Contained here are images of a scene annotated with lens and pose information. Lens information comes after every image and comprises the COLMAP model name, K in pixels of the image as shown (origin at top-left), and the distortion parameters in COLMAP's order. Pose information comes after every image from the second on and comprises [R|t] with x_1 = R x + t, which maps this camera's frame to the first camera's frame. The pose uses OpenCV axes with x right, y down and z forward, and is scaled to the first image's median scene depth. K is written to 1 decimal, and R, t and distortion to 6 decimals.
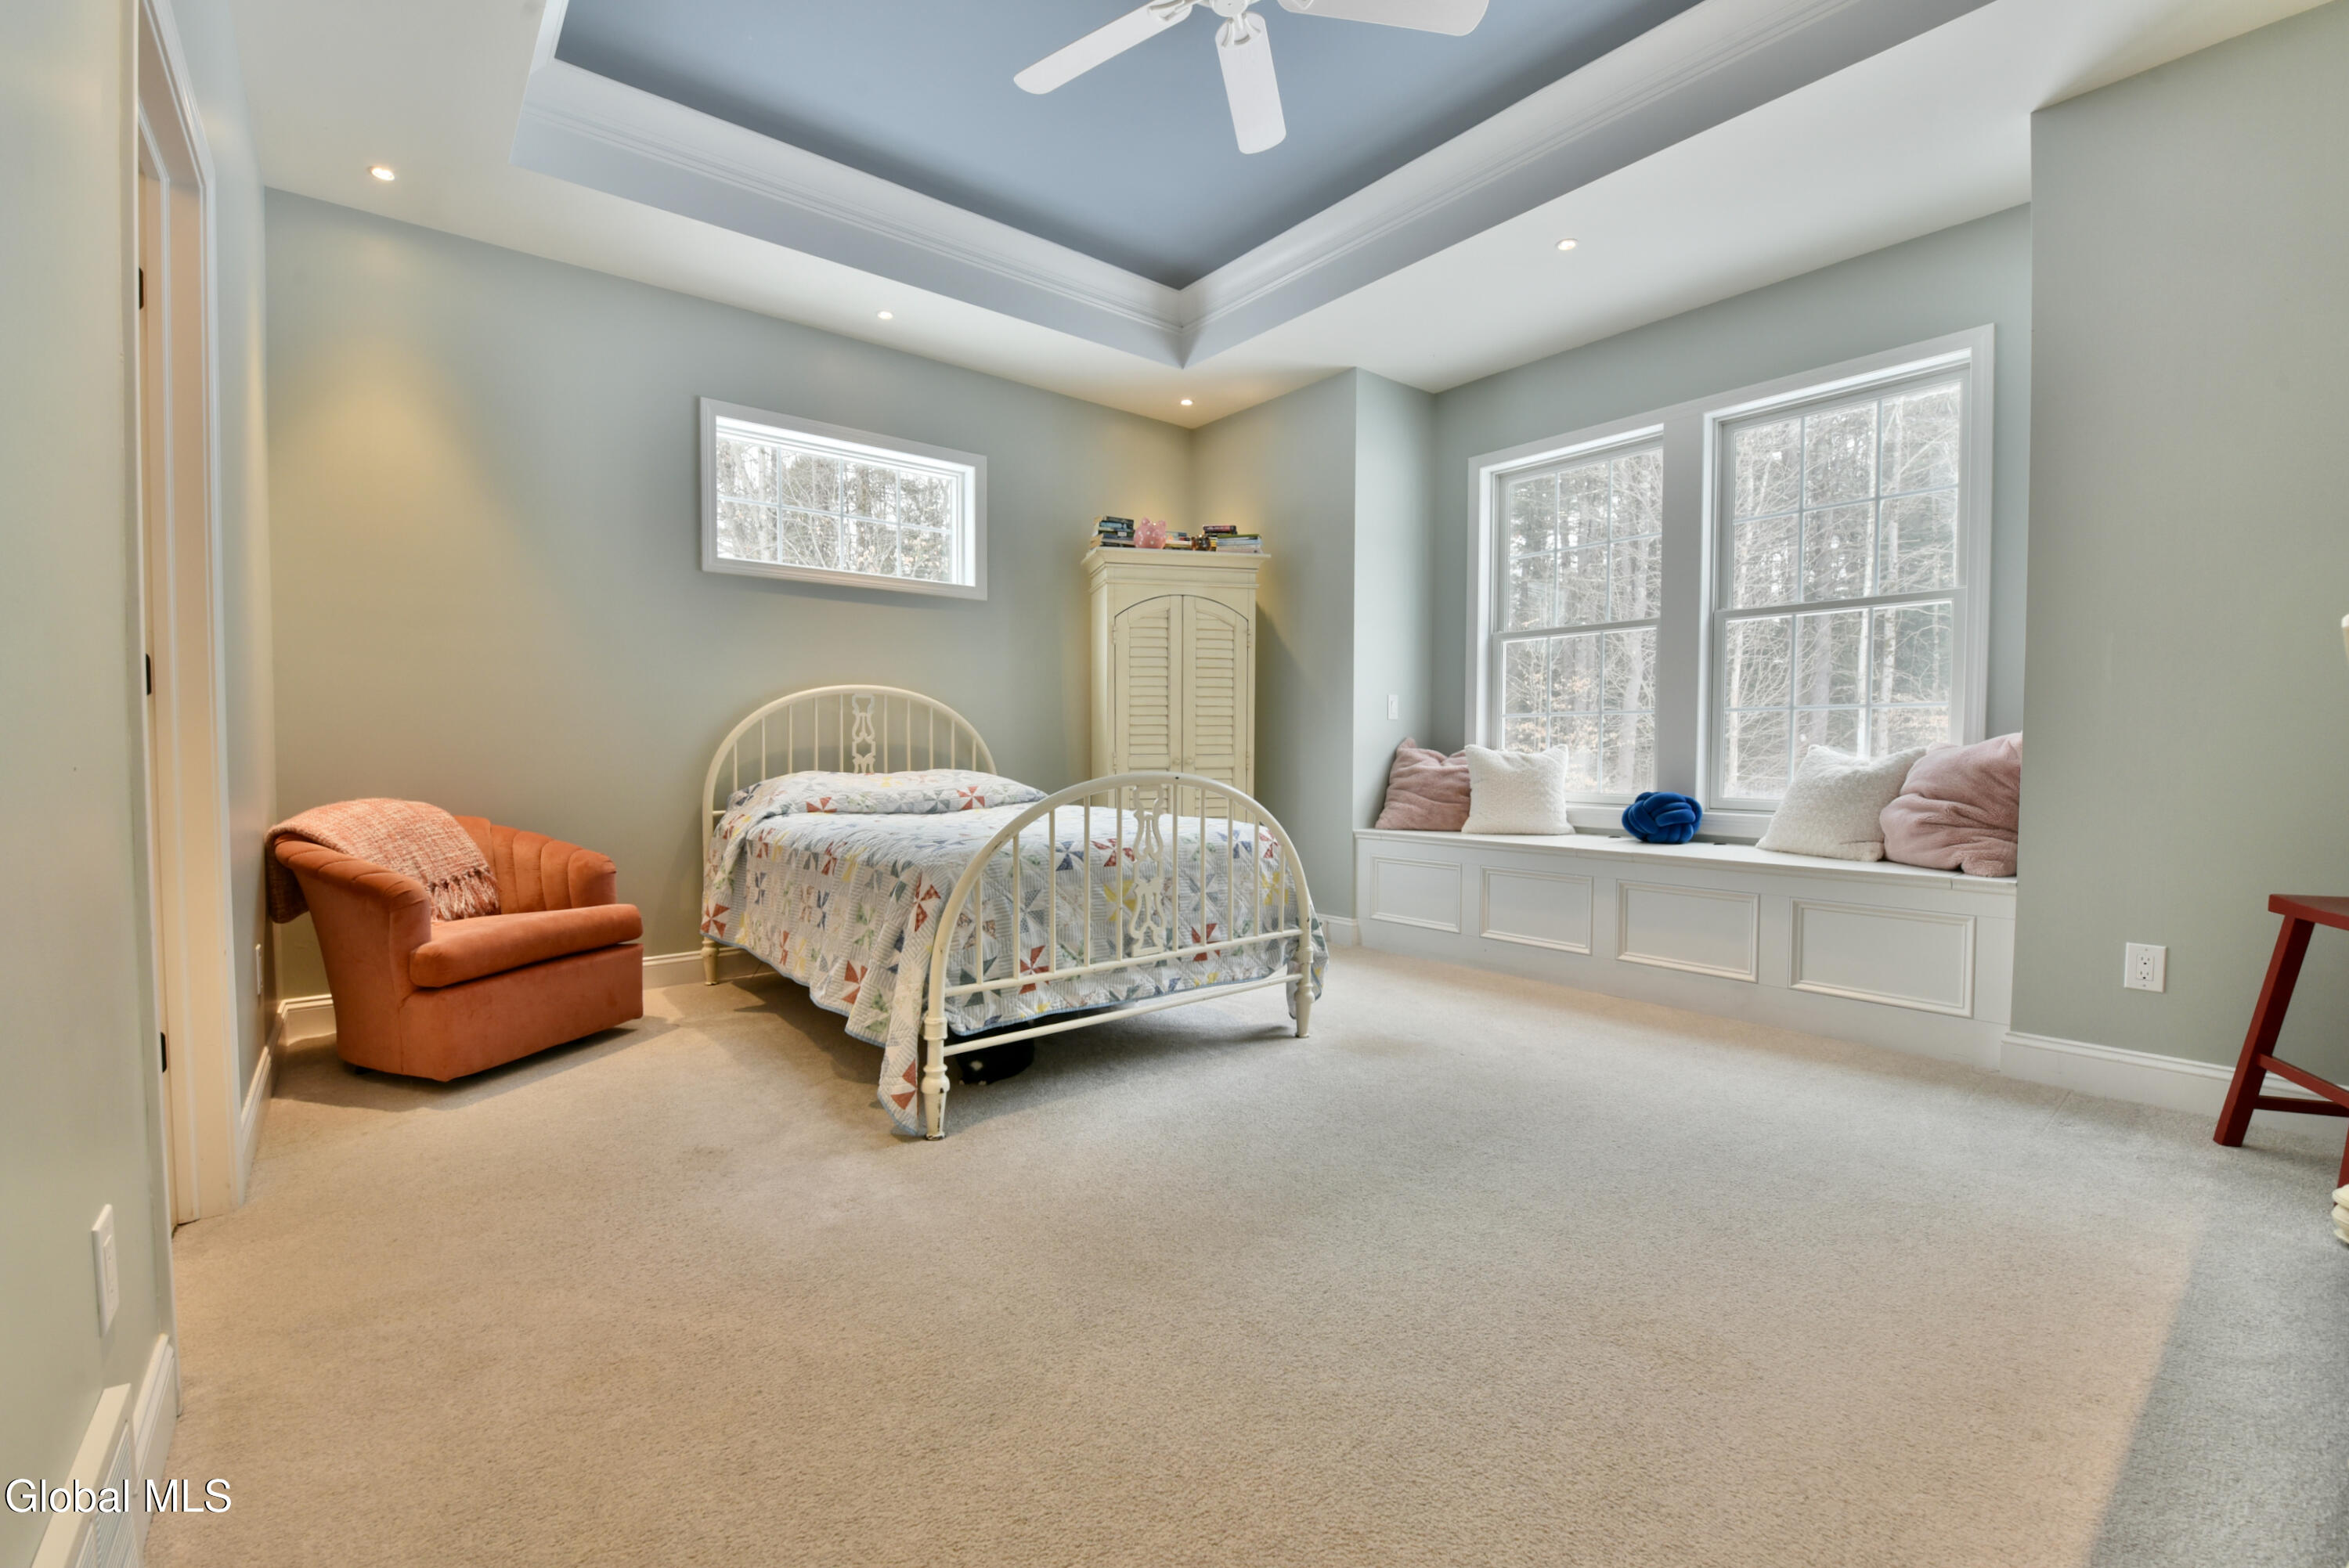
lens RADIAL K [[982.0, 0, 1151.7], [0, 982.0, 784.8], [0, 0, 1]] dist [-0.015391, -0.000478]
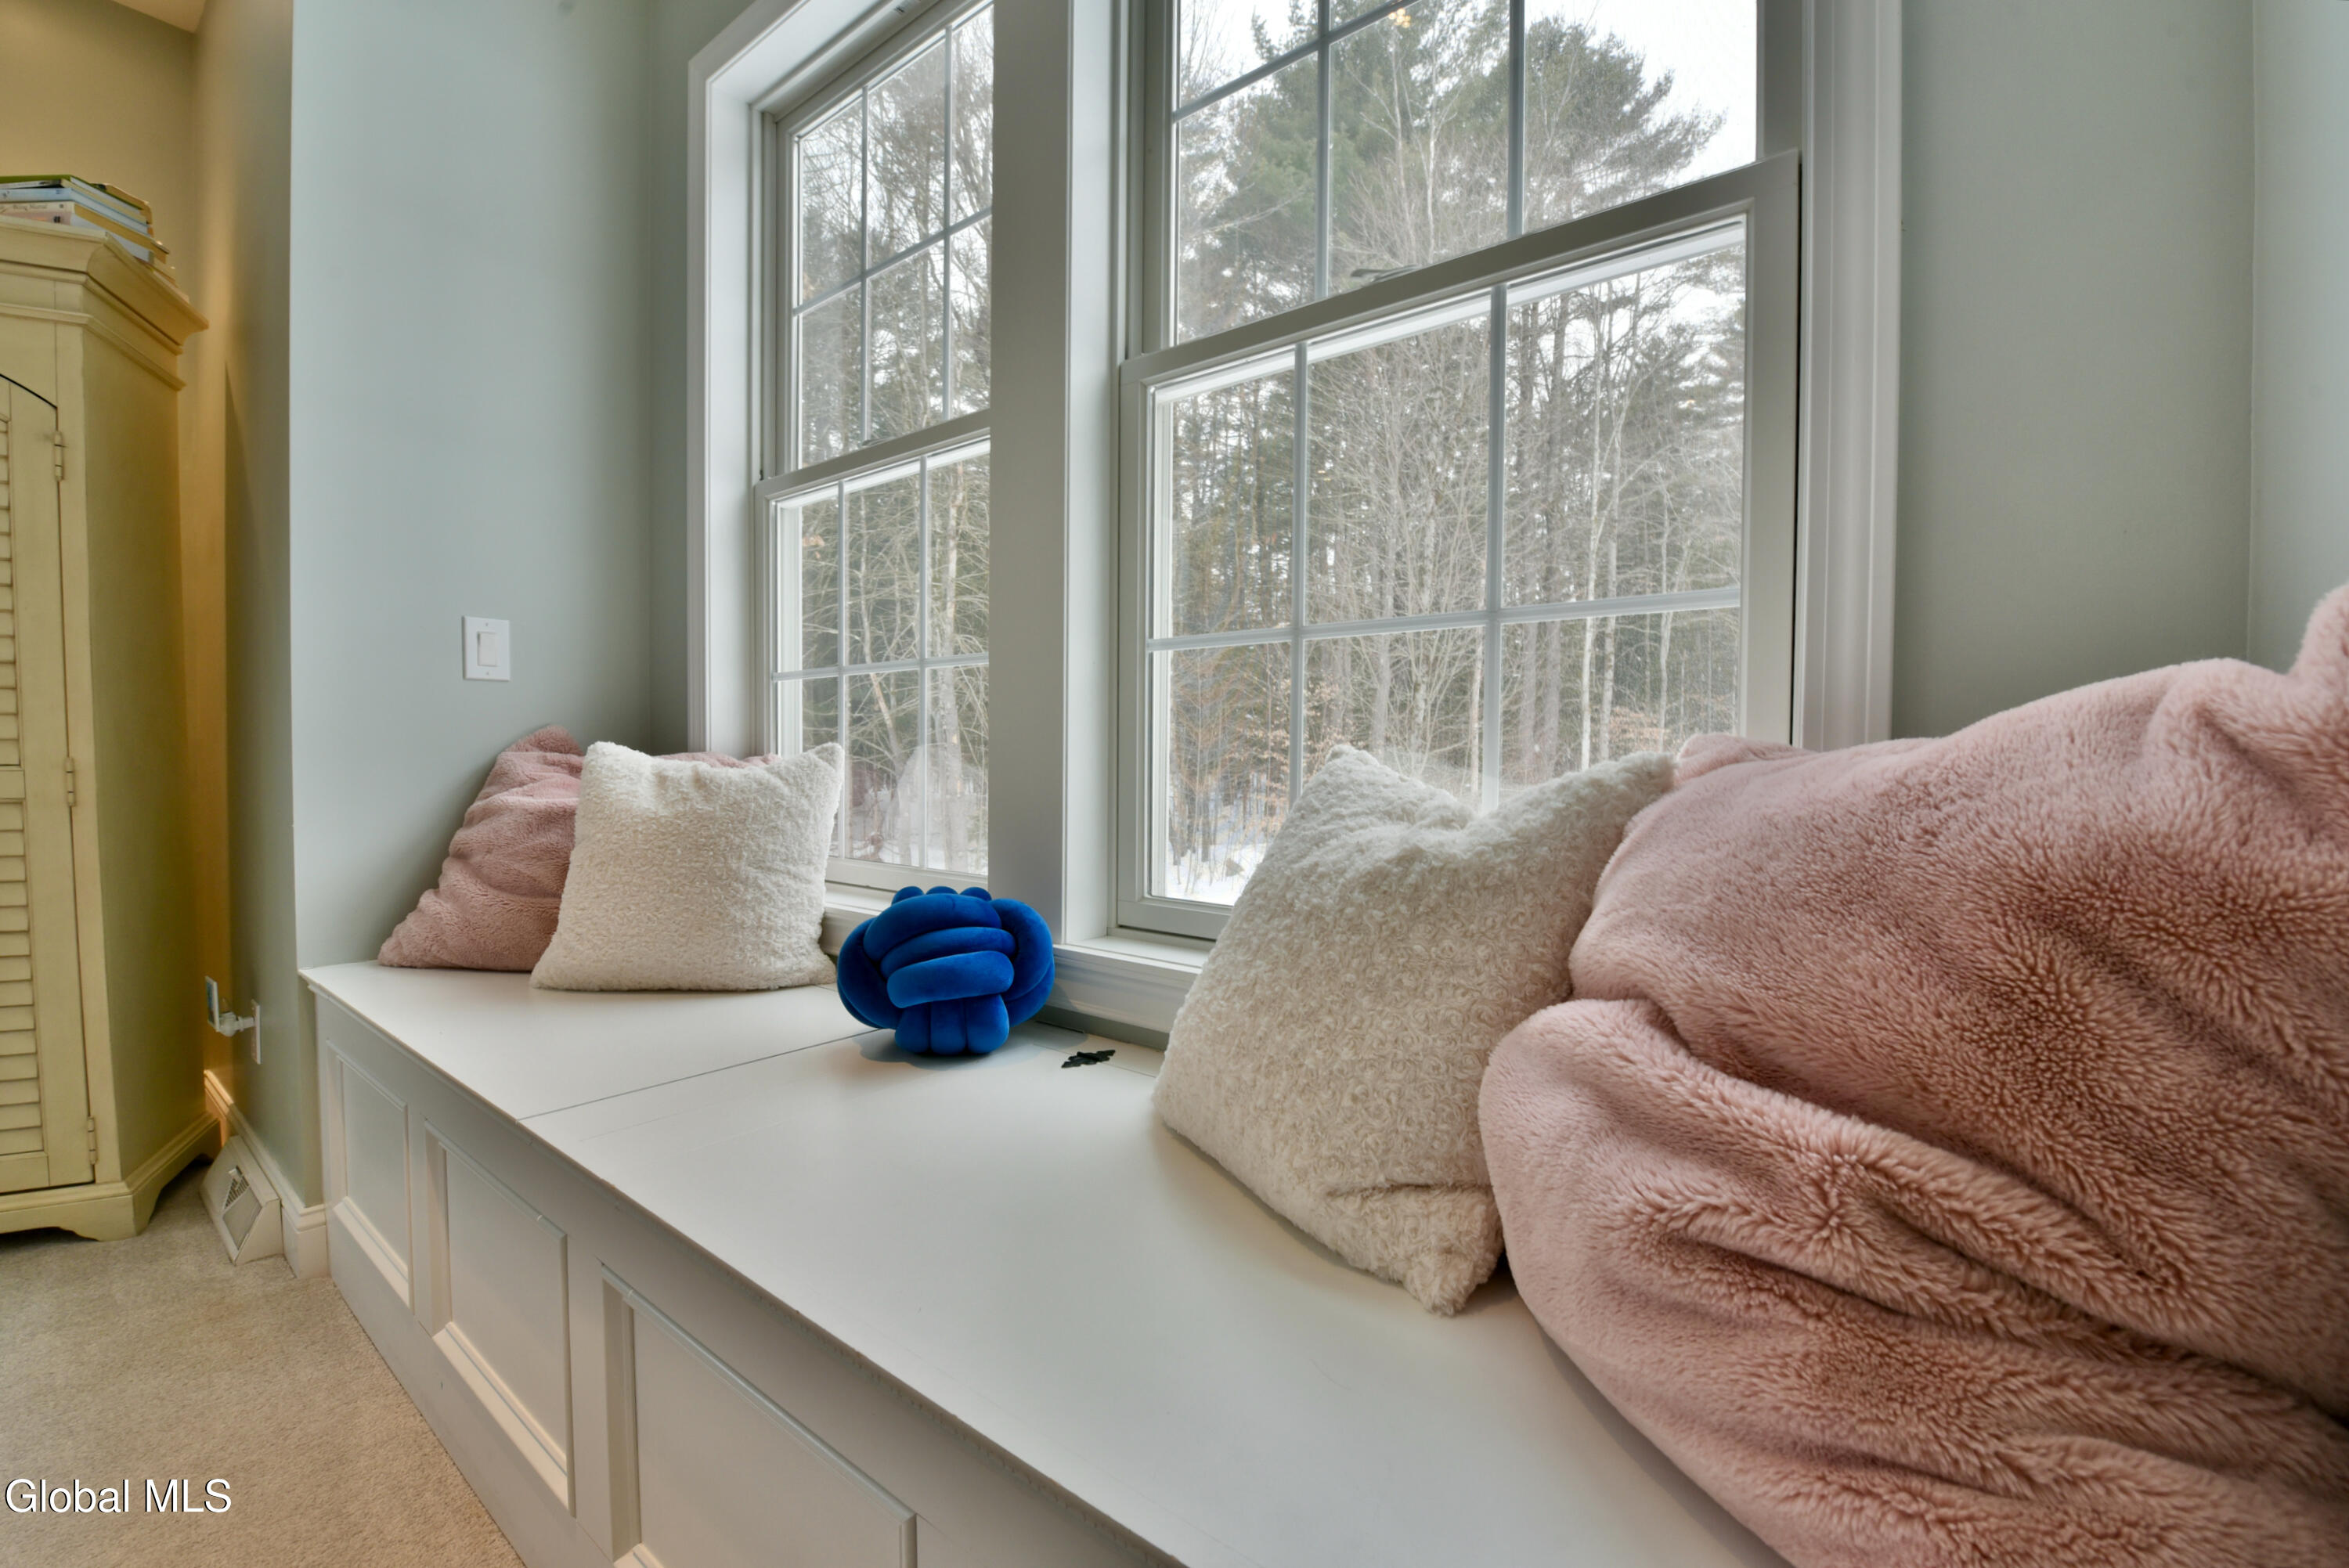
lens RADIAL K [[982.0, 0, 1151.7], [0, 982.0, 784.8], [0, 0, 1]] dist [-0.015391, -0.000478]
pose [[0.978121, 0.000696, 0.208034, 0.507131], [0.000651, 0.999979, -0.006404, -0.023704], [-0.208034, 0.006399, 0.978101, 0.645869]]
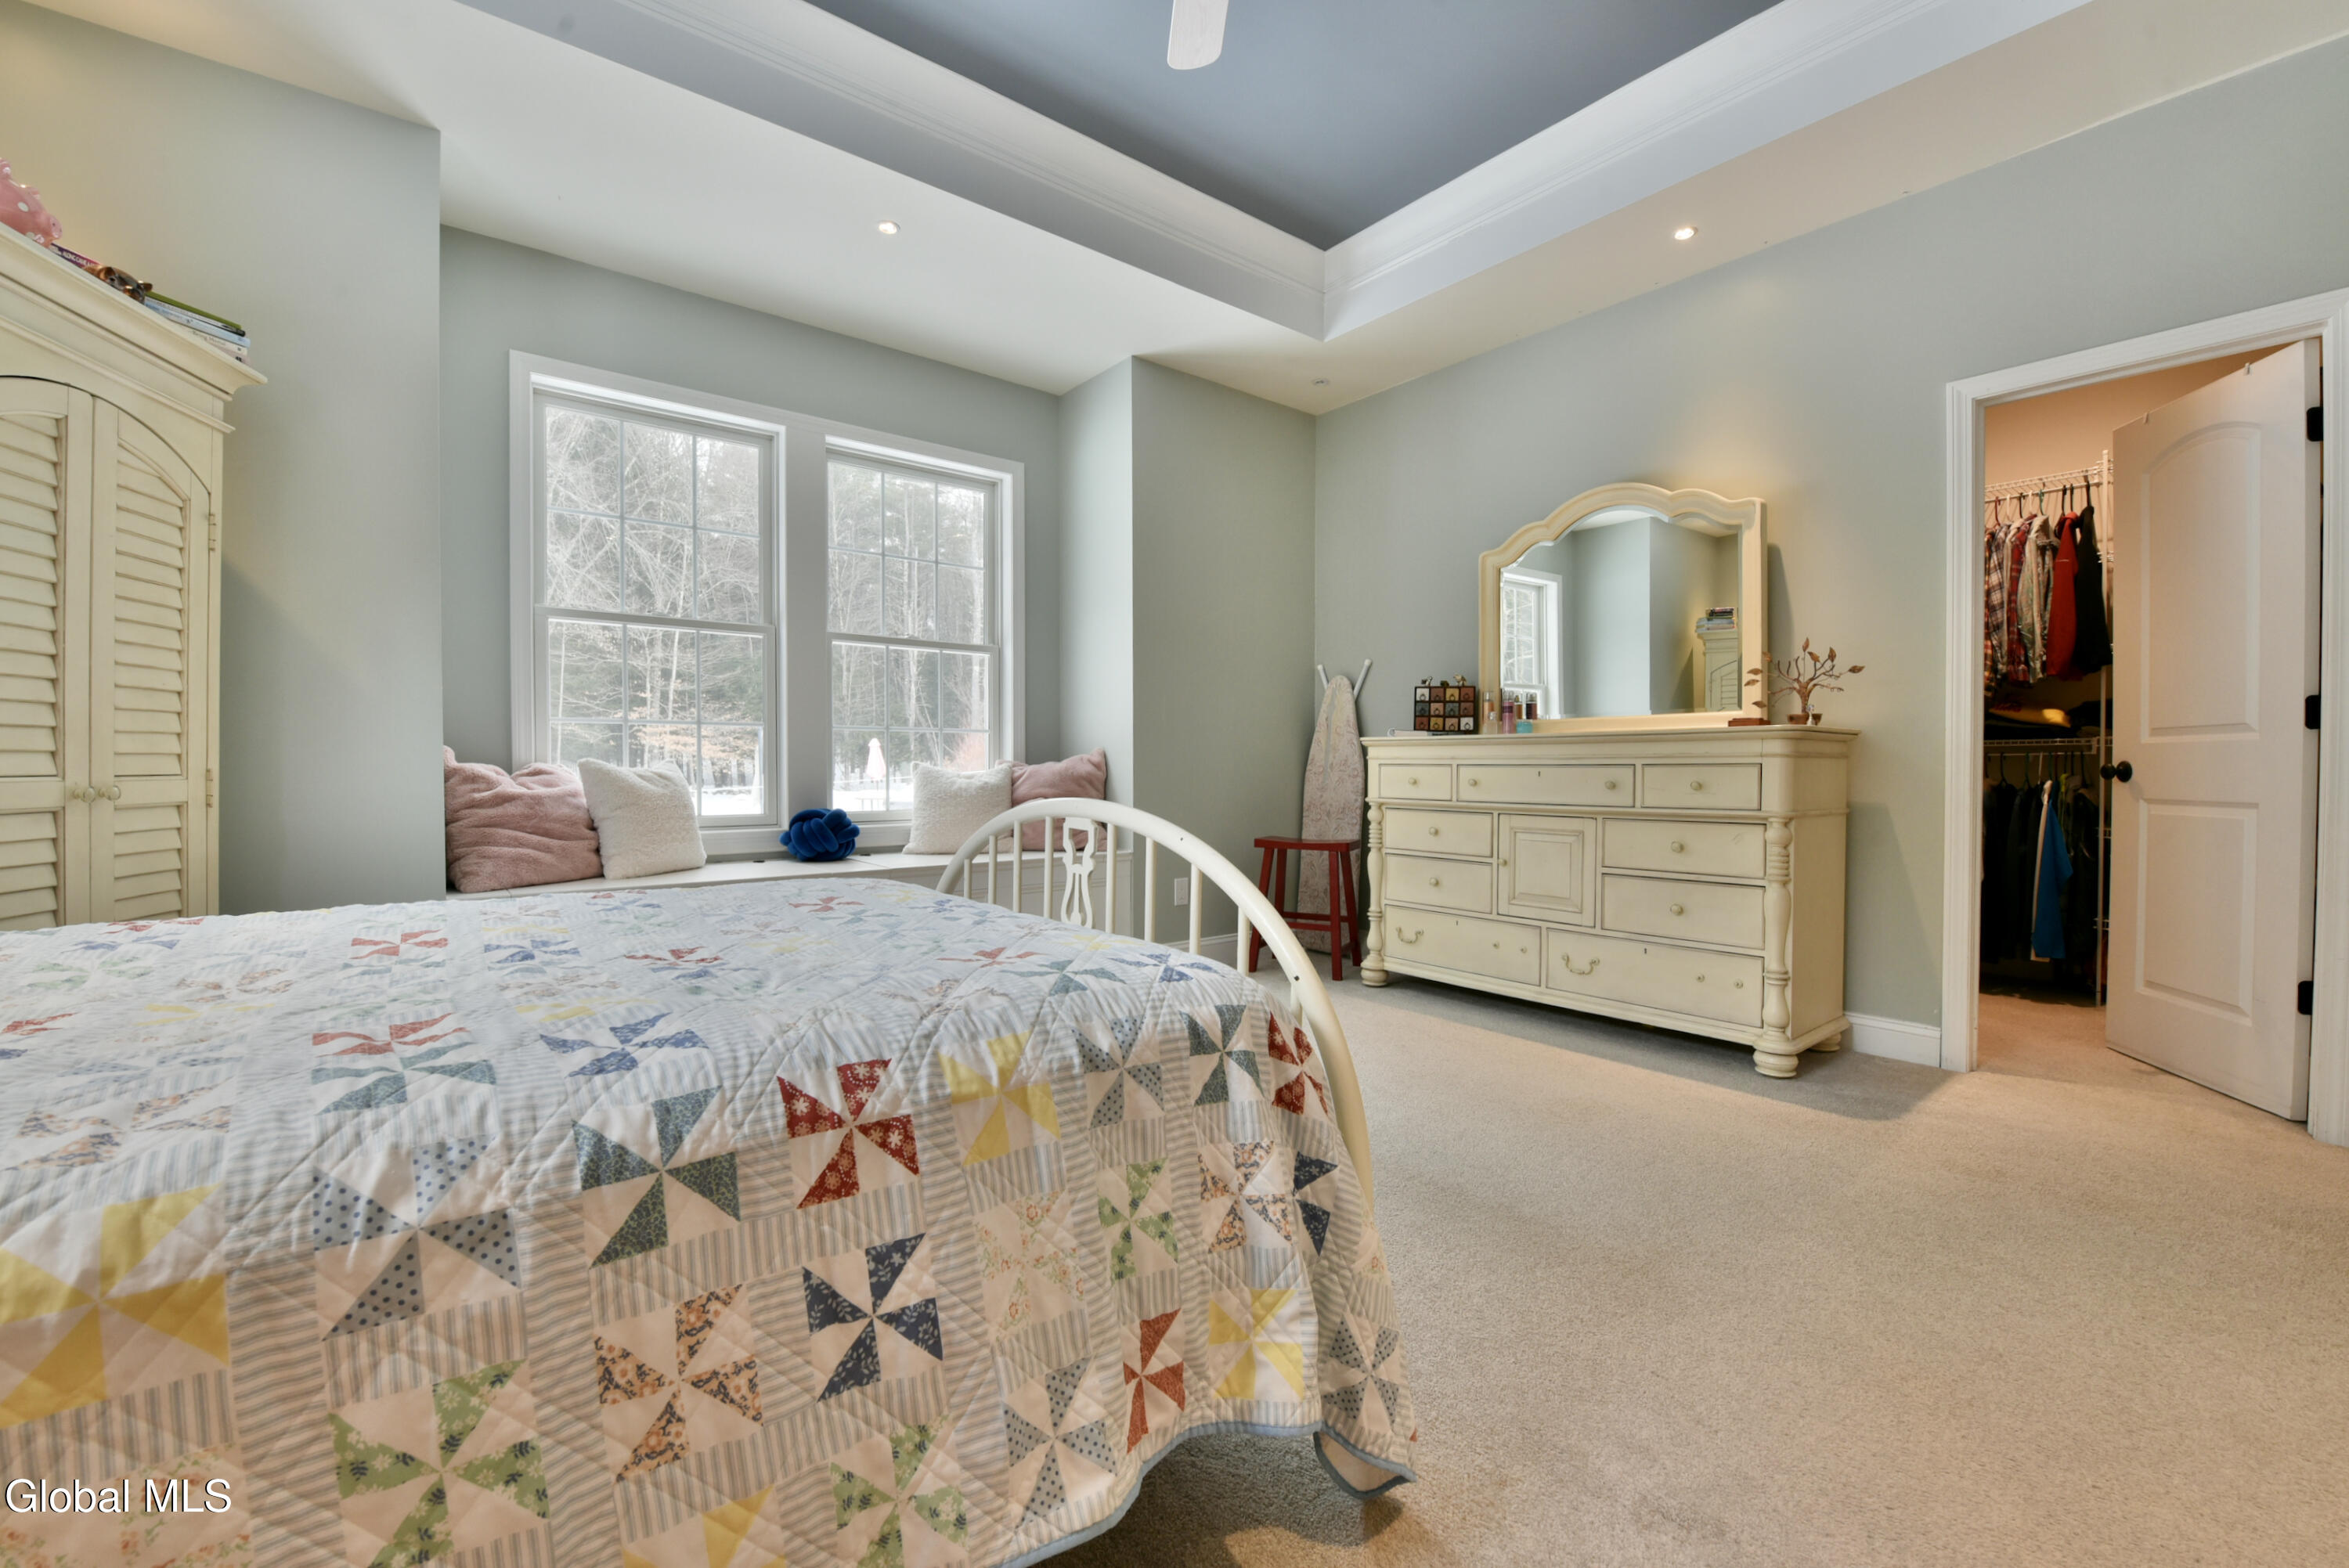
lens RADIAL K [[959.8, 0, 1180.2], [0, 959.8, 788.2], [0, 0, 1]] dist [-0.014364, -0.003820]
pose [[-0.003425, -0.022791, 0.999734, -0.424553], [0.035976, 0.999090, 0.022899, -0.021283], [-0.999347, 0.036045, -0.002602, 0.624984]]
